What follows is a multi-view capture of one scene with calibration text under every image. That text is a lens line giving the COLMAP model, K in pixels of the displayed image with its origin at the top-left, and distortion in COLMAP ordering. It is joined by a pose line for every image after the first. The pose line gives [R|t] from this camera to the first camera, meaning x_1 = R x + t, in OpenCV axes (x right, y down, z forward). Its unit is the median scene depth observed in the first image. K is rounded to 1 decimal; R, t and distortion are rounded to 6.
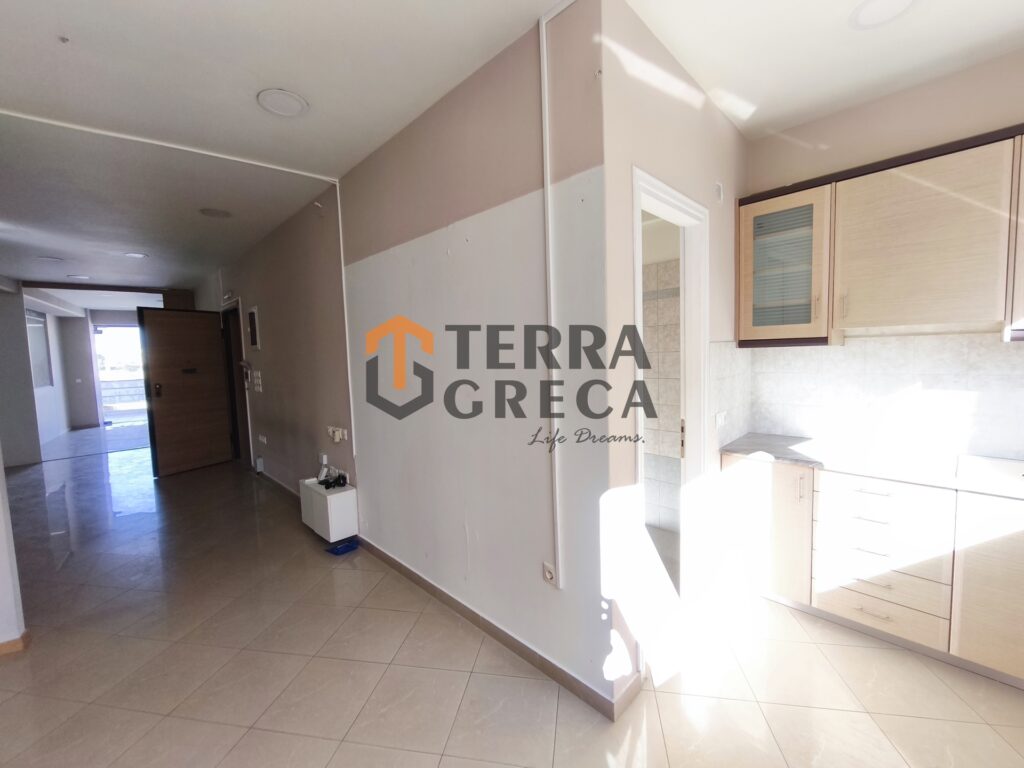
lens RADIAL K [[447.4, 0, 505.4], [0, 447.4, 378.9], [0, 0, 1]] dist [-0.000157, -0.000065]
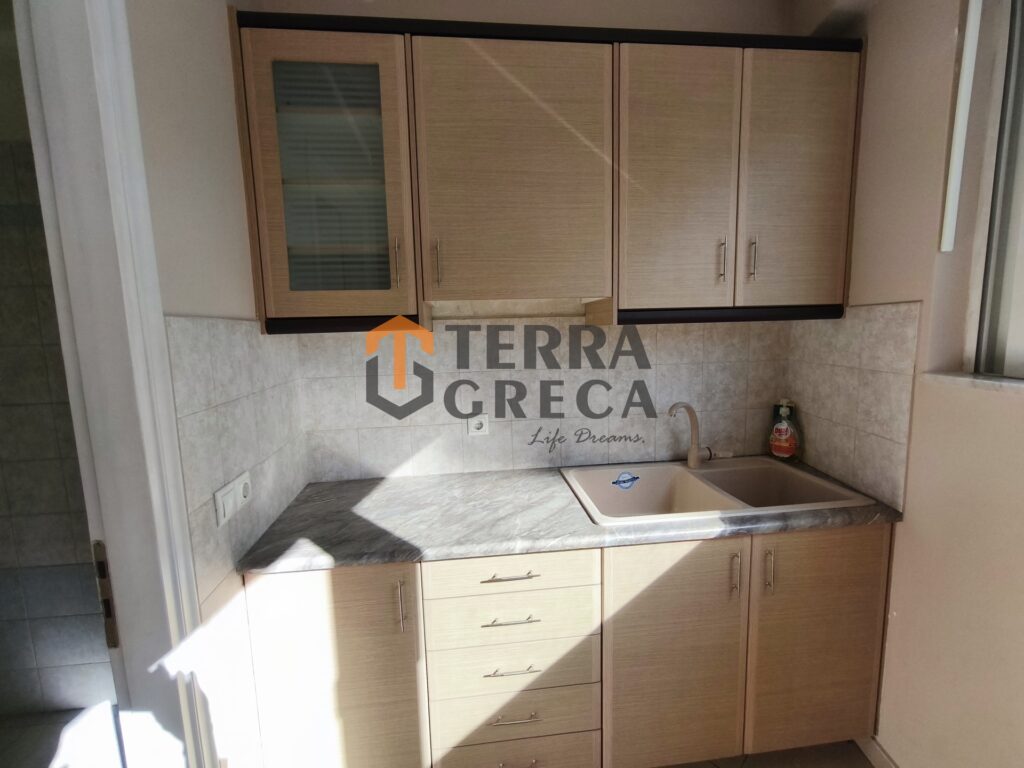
lens RADIAL K [[435.6, 0, 510.8], [0, 435.6, 385.5], [0, 0, 1]] dist [-0.002463, -0.000179]
pose [[0.618667, -0.083441, 0.781210, 0.323881], [0.059706, 0.996462, 0.059149, -0.026430], [-0.783381, 0.010049, 0.621460, 0.518812]]
